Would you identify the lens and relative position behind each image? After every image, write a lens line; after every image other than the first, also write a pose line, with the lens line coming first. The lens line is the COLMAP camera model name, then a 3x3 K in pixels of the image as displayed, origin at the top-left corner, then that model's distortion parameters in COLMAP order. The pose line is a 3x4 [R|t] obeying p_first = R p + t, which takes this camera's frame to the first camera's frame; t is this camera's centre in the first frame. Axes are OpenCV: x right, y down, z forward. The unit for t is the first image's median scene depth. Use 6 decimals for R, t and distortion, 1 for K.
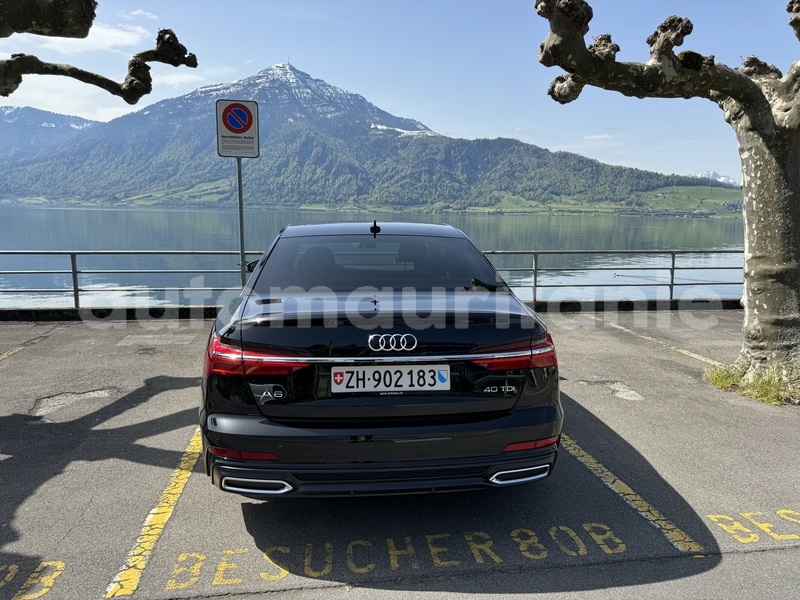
lens RADIAL K [[564.5, 0, 400.4], [0, 564.5, 307.1], [0, 0, 1]] dist [0.041651, -0.050909]
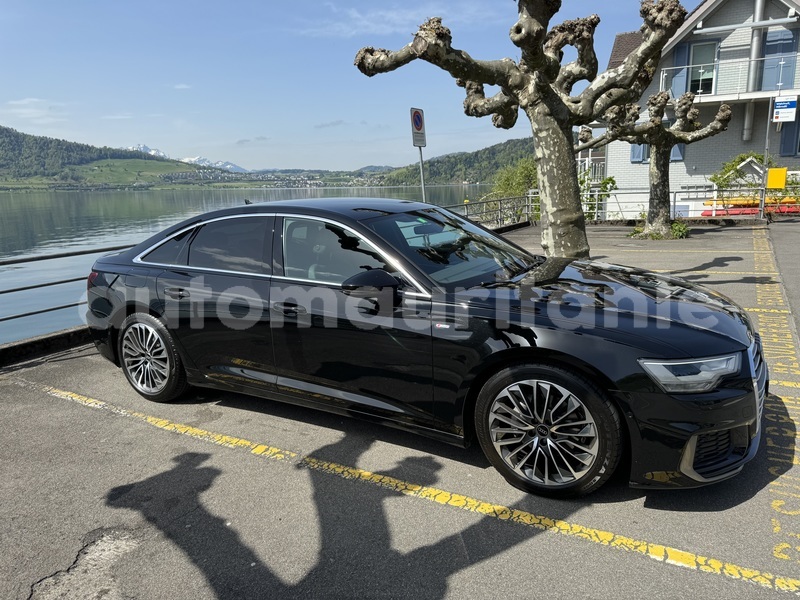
lens RADIAL K [[564.5, 0, 395.4], [0, 564.5, 302.8], [0, 0, 1]] dist [0.041651, -0.050909]
pose [[0.626047, -0.191666, 0.755863, -0.705910], [0.162828, 0.980086, 0.113659, -0.088252], [-0.762595, 0.051920, 0.644789, 0.432844]]
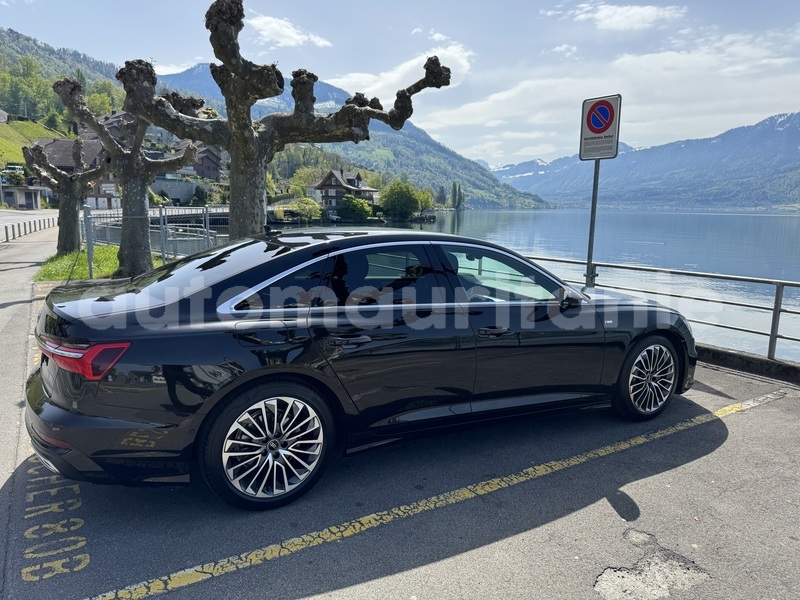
lens RADIAL K [[564.5, 0, 400.7], [0, 564.5, 313.2], [0, 0, 1]] dist [0.041651, -0.050909]
pose [[0.405252, 0.160001, -0.900095, 0.728402], [-0.161493, 0.981611, 0.101782, -0.102260], [0.899828, 0.104112, 0.423639, 0.572294]]
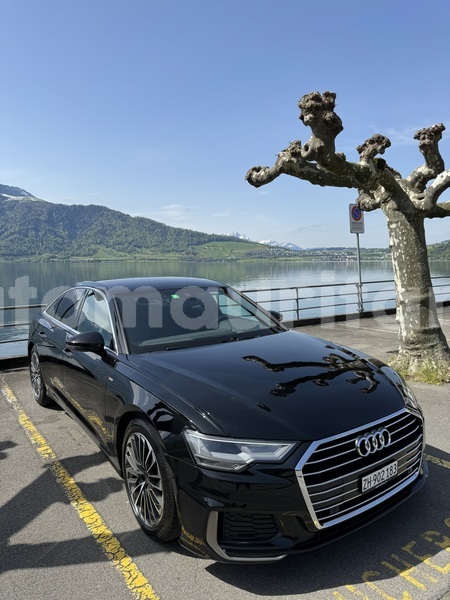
lens RADIAL K [[423.4, 0, 221.7], [0, 423.4, 302.7], [0, 0, 1]] dist [0.041651, -0.050909]
pose [[0.897452, -0.067645, 0.435895, -0.342446], [0.096713, 0.994303, -0.044818, -0.052604], [-0.430380, 0.082378, 0.898881, 0.175425]]
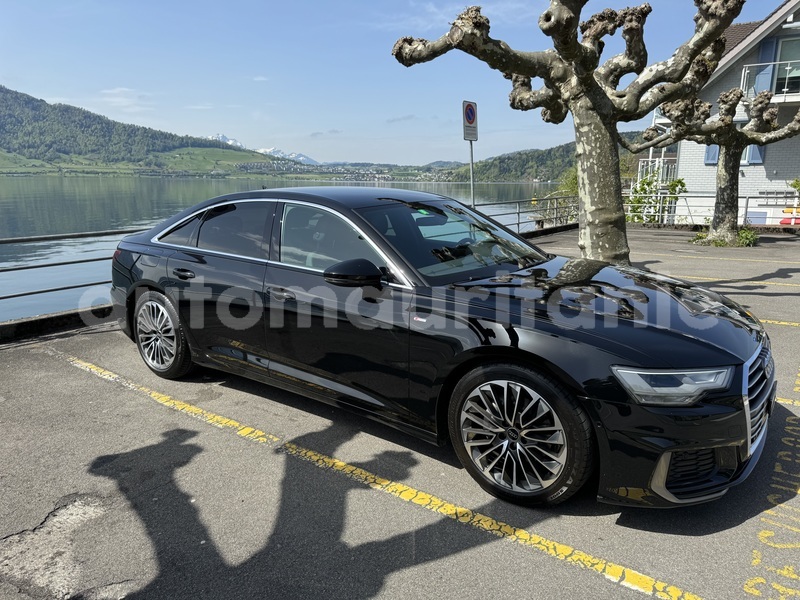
lens RADIAL K [[564.5, 0, 396.4], [0, 564.5, 304.0], [0, 0, 1]] dist [0.041651, -0.050909]
pose [[0.712536, -0.161606, 0.682771, -0.639866], [0.119771, 0.986846, 0.108586, -0.069900], [-0.691337, 0.004404, 0.722519, 0.378344]]
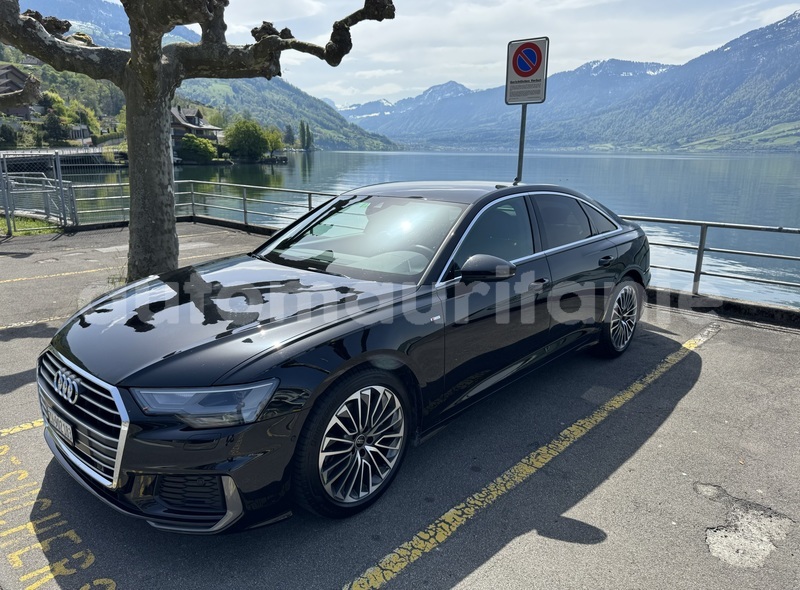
lens RADIAL K [[564.5, 0, 401.2], [0, 564.5, 301.1], [0, 0, 1]] dist [0.041651, -0.050909]
pose [[0.627315, 0.192907, -0.754495, 0.548833], [-0.130915, 0.981169, 0.142015, -0.093179], [0.767683, 0.009687, 0.640757, 0.434988]]
